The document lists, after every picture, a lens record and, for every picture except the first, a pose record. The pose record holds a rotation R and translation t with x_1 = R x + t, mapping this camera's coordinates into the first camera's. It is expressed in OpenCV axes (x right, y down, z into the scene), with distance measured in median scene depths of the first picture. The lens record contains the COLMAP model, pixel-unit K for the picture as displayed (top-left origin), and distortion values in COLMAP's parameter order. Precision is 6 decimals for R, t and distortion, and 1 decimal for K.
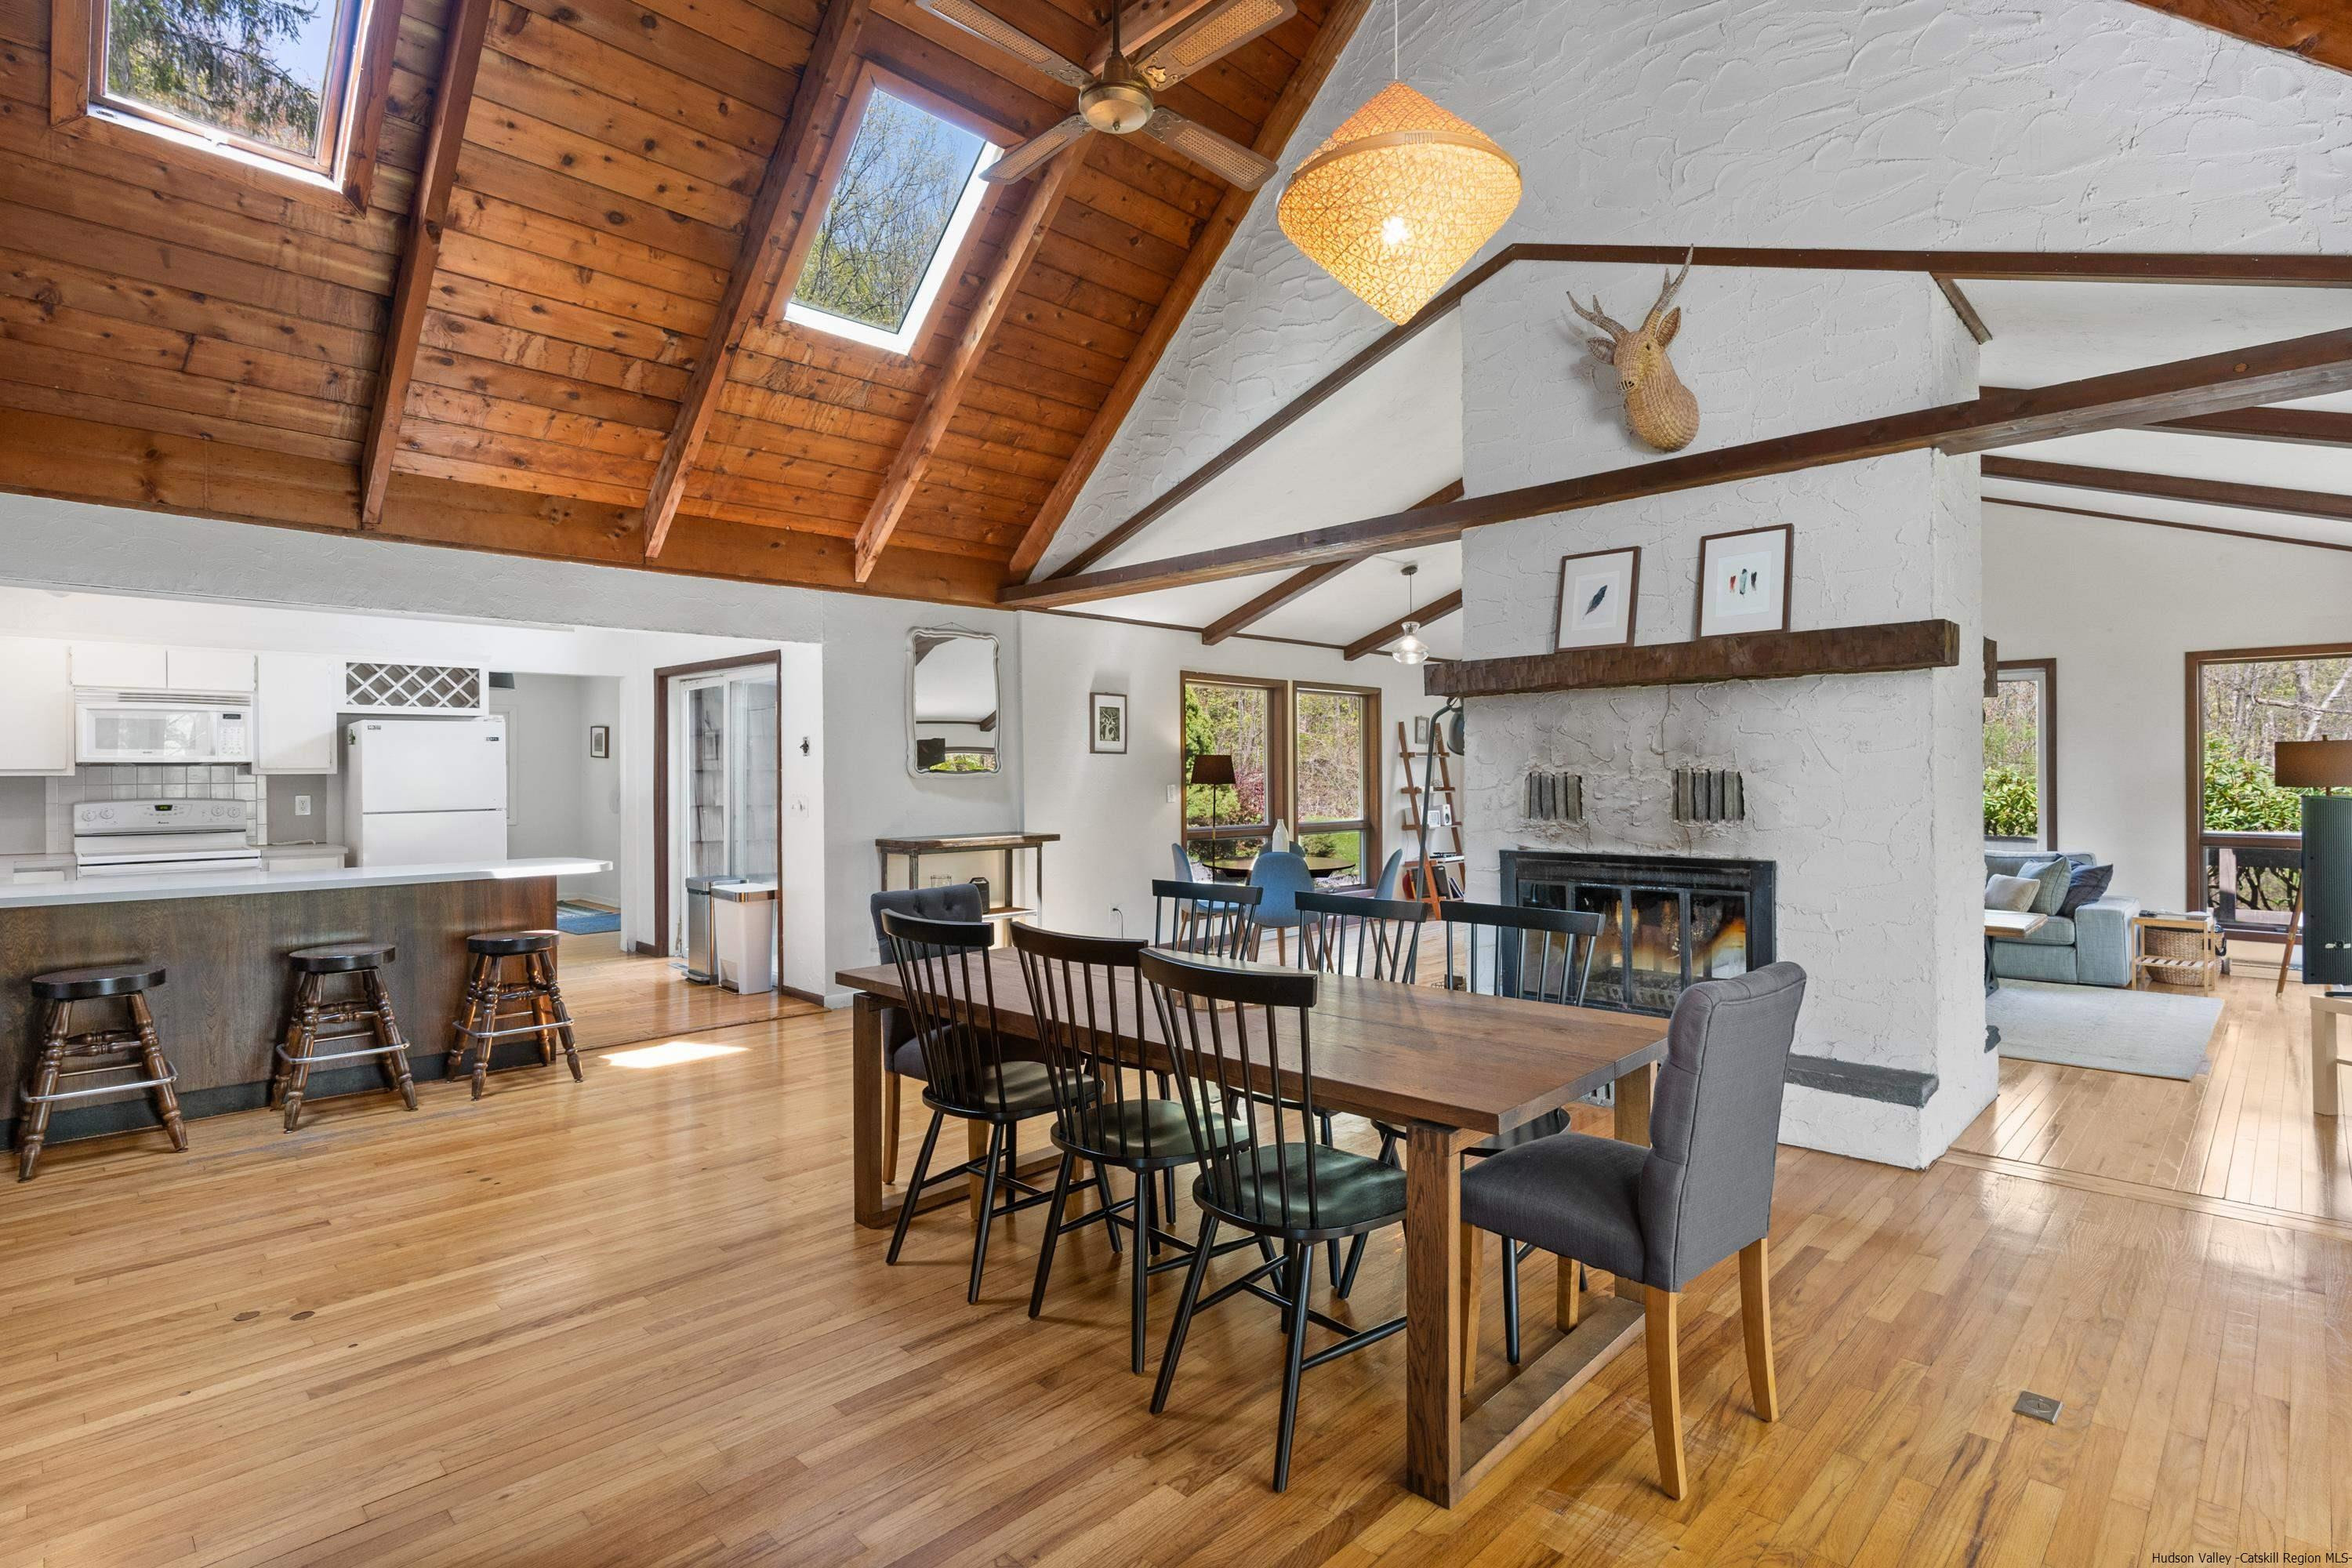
lens RADIAL K [[1159.2, 0, 1171.9], [0, 1159.2, 764.6], [0, 0, 1]] dist [-0.011404, 0.004958]
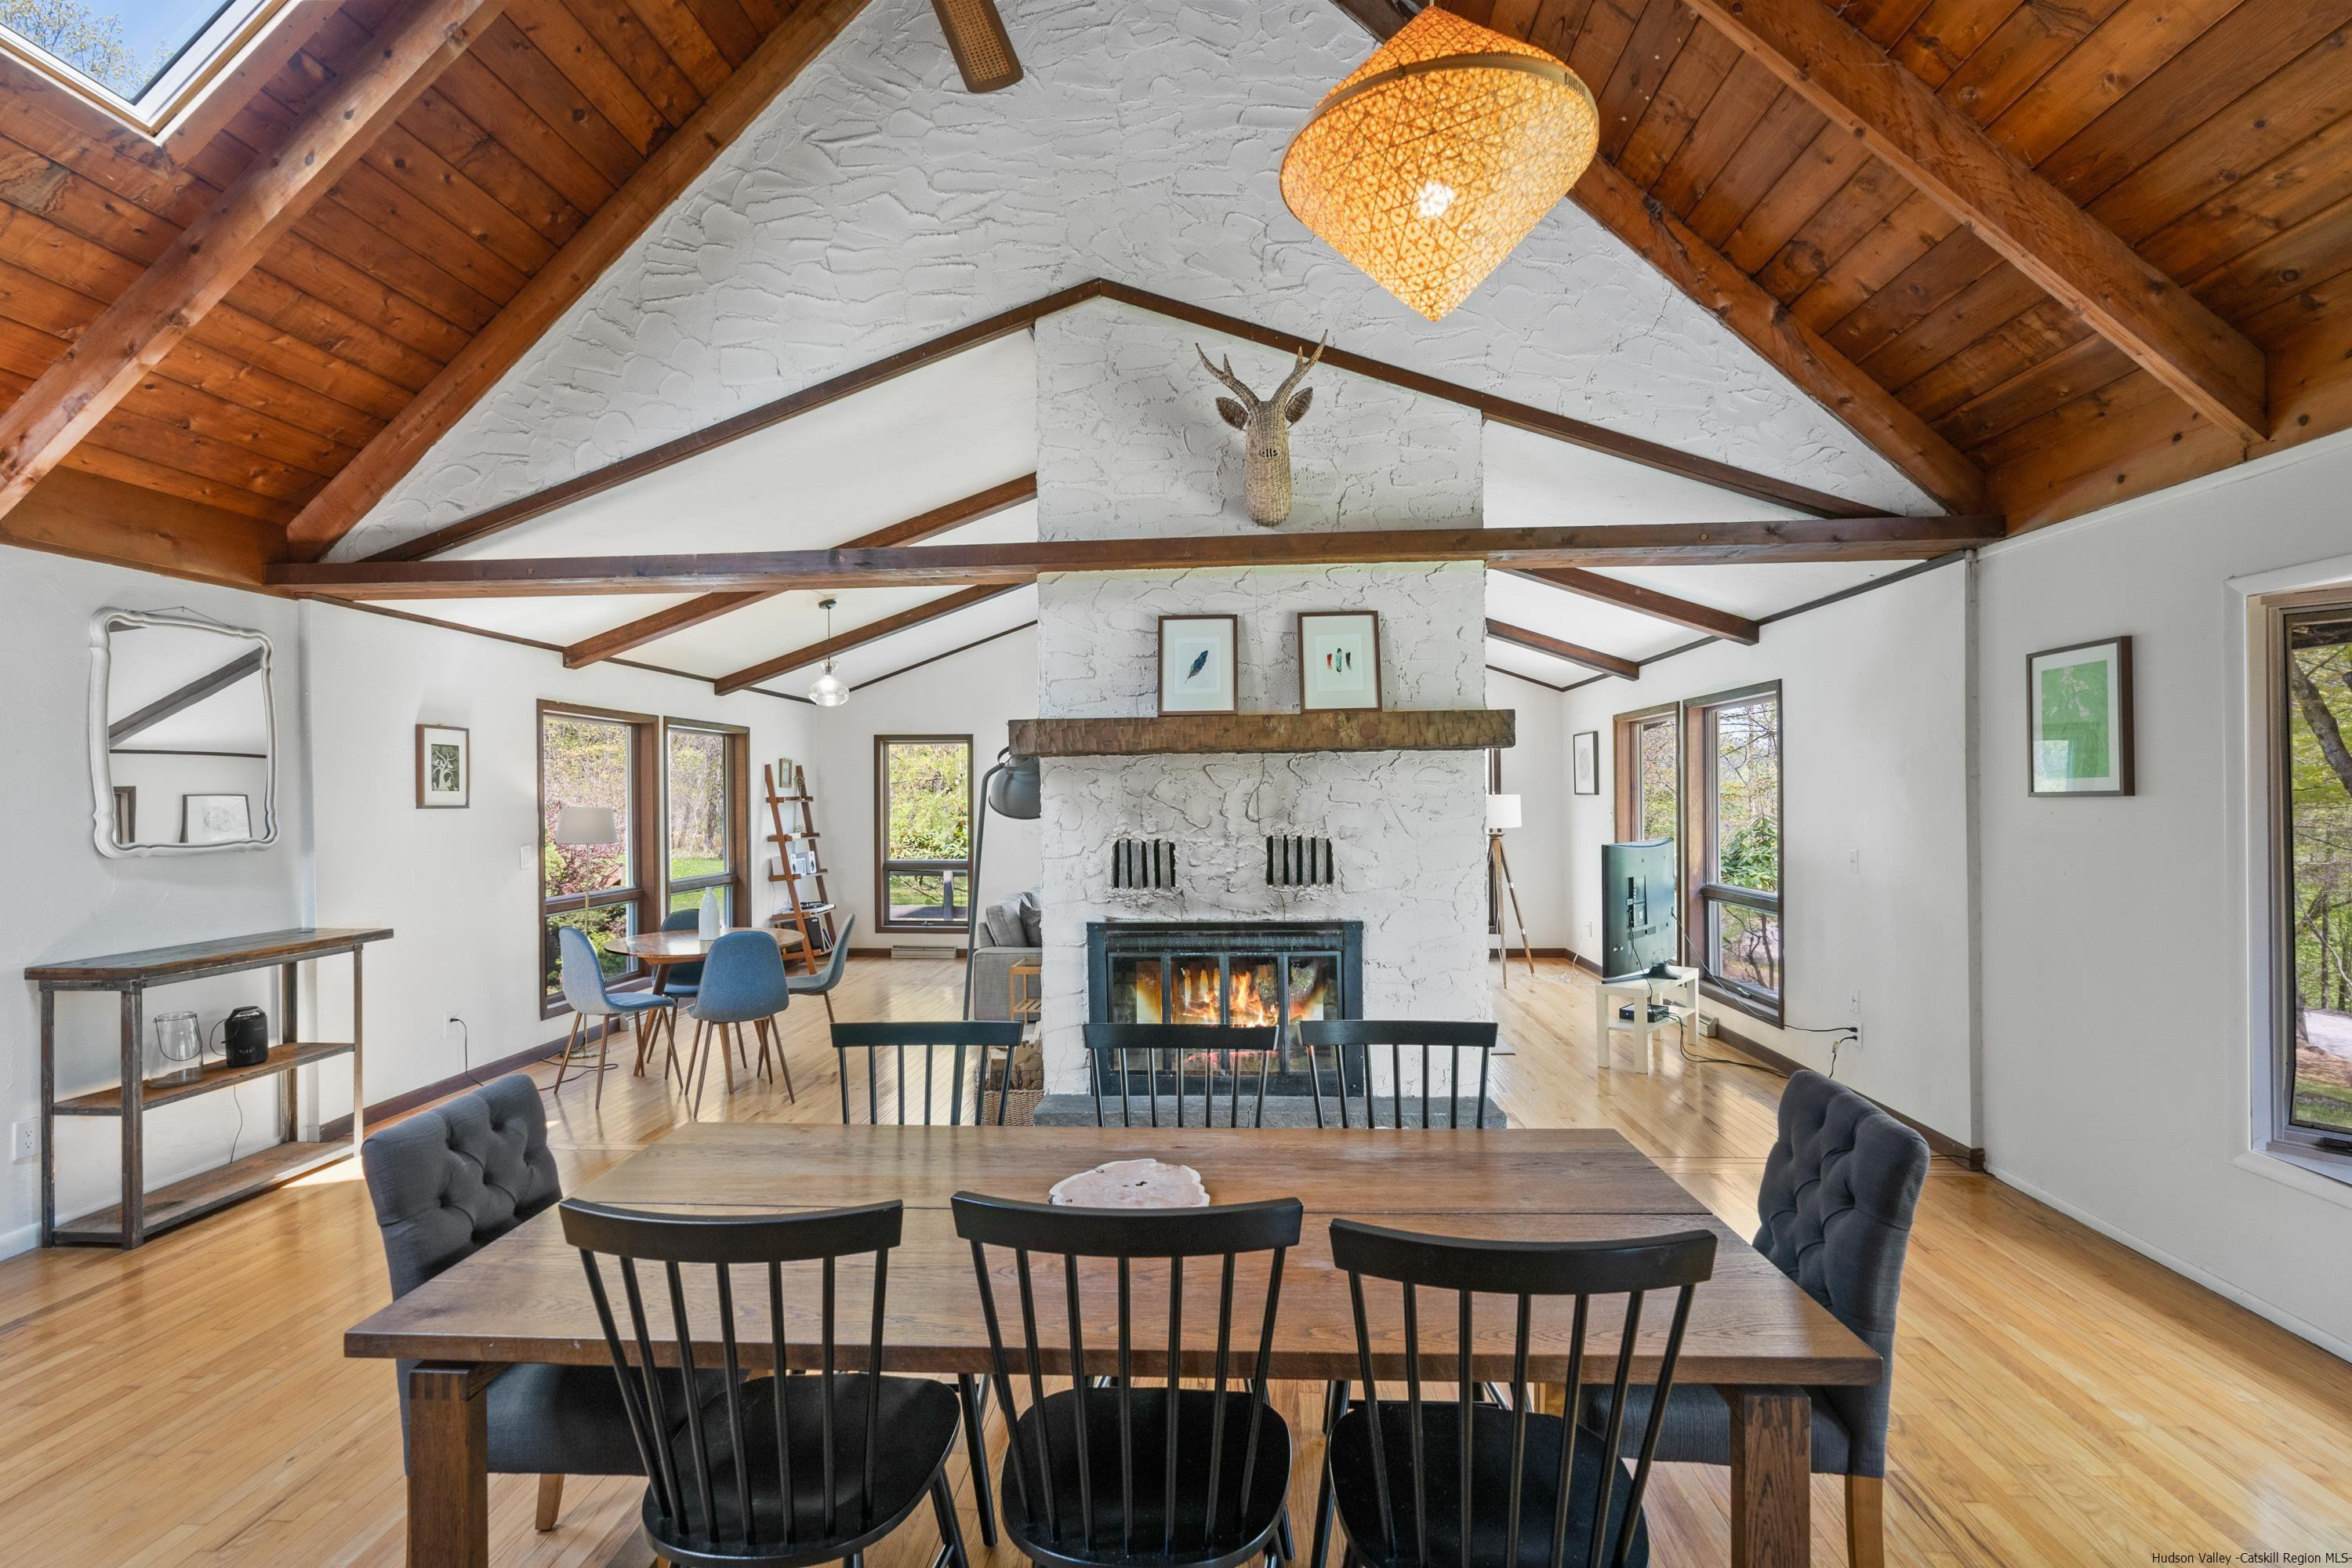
lens RADIAL K [[1056.4, 0, 1167.8], [0, 1056.4, 786.7], [0, 0, 1]] dist [-0.009224, 0.003136]
pose [[0.758559, 0.002267, 0.651601, -0.170697], [-0.000098, 0.999994, -0.003365, -0.025357], [-0.651605, 0.002488, 0.758555, 0.241165]]
